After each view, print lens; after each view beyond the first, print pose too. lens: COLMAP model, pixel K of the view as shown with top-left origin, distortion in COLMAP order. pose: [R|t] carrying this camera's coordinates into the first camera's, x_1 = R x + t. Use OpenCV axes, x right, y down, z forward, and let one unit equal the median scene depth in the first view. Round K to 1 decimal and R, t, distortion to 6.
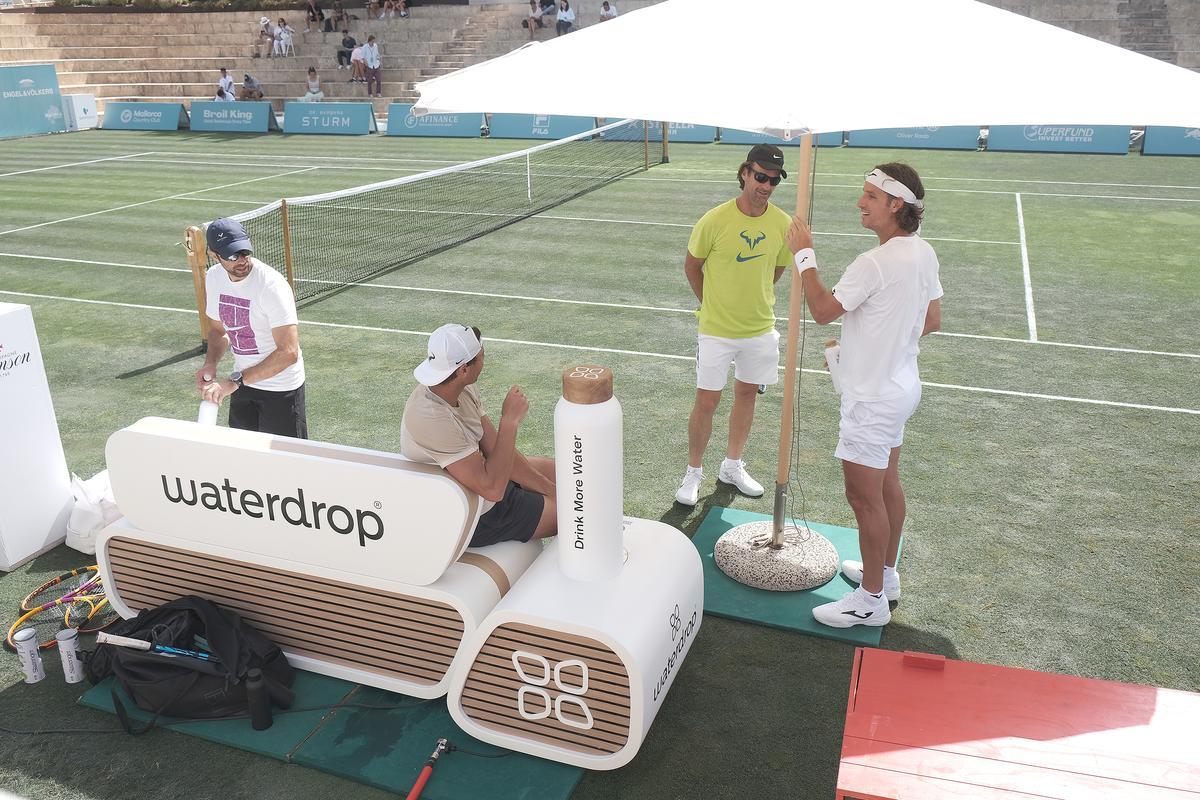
lens RADIAL K [[976.4, 0, 600.0], [0, 976.4, 400.0], [0, 0, 1]] dist [-0.013647, 0.006089]
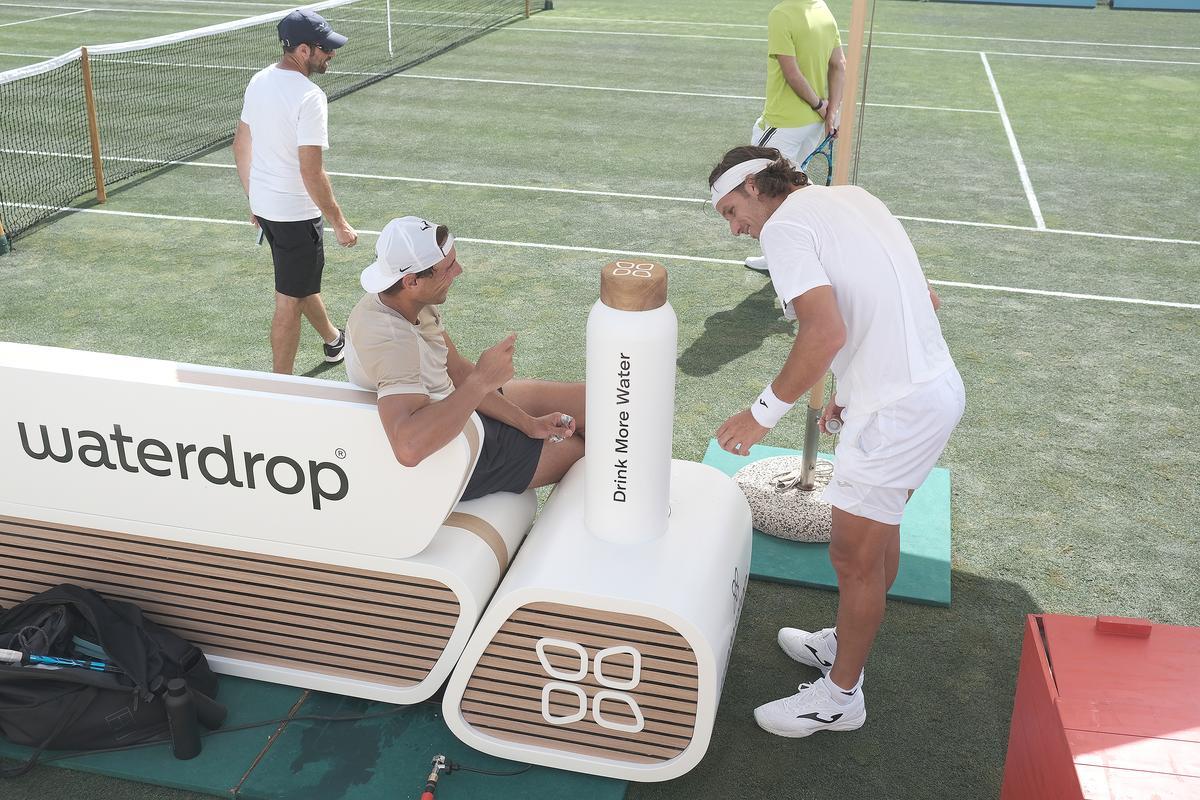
lens RADIAL K [[1194.4, 0, 600.0], [0, 1194.4, 400.0], [0, 0, 1]] dist [-0.062402, 0.106911]
pose [[0.990923, -0.027999, 0.131481, -0.114142], [0.017993, 0.996893, 0.076685, 0.001154], [-0.133220, -0.073623, 0.988348, 0.064773]]
